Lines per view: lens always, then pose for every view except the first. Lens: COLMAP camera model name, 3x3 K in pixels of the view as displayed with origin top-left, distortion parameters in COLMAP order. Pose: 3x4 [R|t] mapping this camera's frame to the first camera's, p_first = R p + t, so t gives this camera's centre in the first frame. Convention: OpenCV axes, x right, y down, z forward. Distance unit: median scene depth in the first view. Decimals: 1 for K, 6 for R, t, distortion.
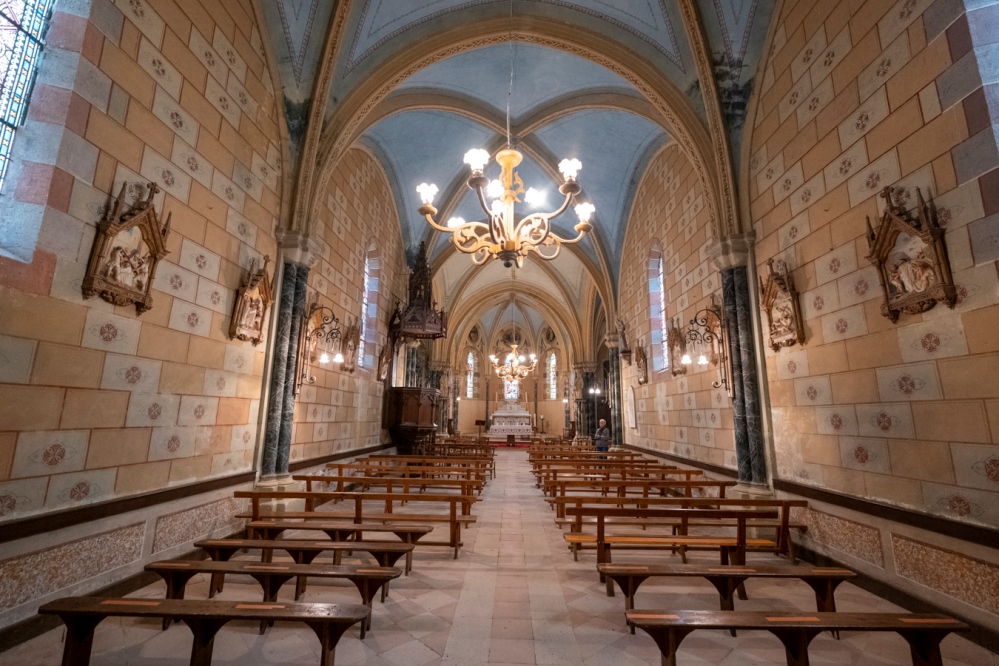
lens RADIAL K [[432.1, 0, 499.5], [0, 432.1, 333.0], [0, 0, 1]] dist [-0.000063, -0.000004]
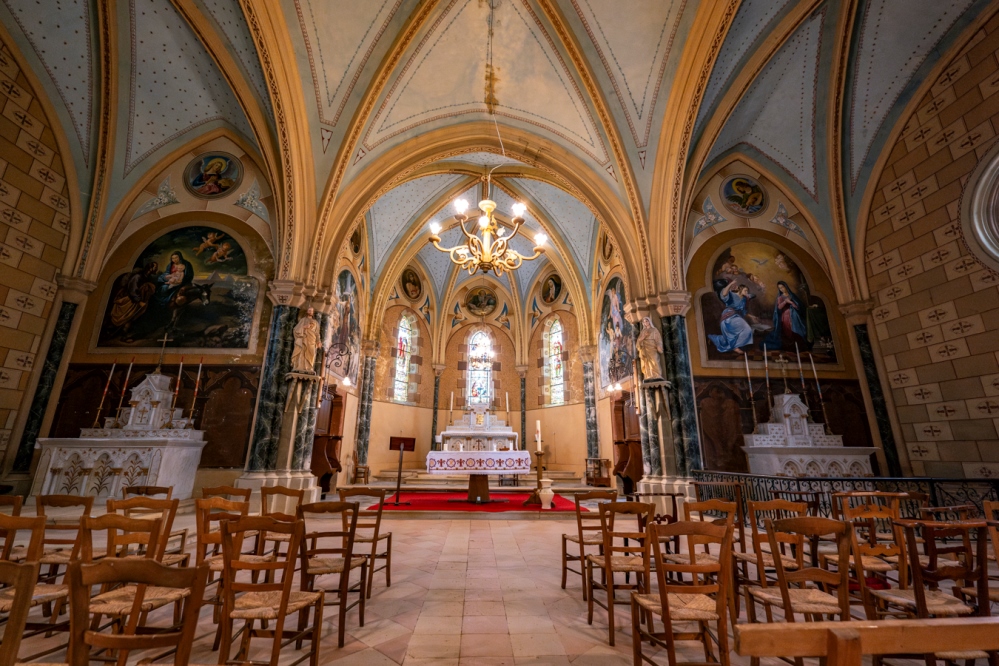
lens RADIAL K [[419.1, 0, 499.5], [0, 419.1, 333.0], [0, 0, 1]] dist [-0.000195, -0.000022]
pose [[0.996718, 0.017967, 0.078931, 0.010049], [-0.011052, 0.996130, -0.087192, 0.112001], [-0.080192, 0.086033, 0.993060, 0.485099]]
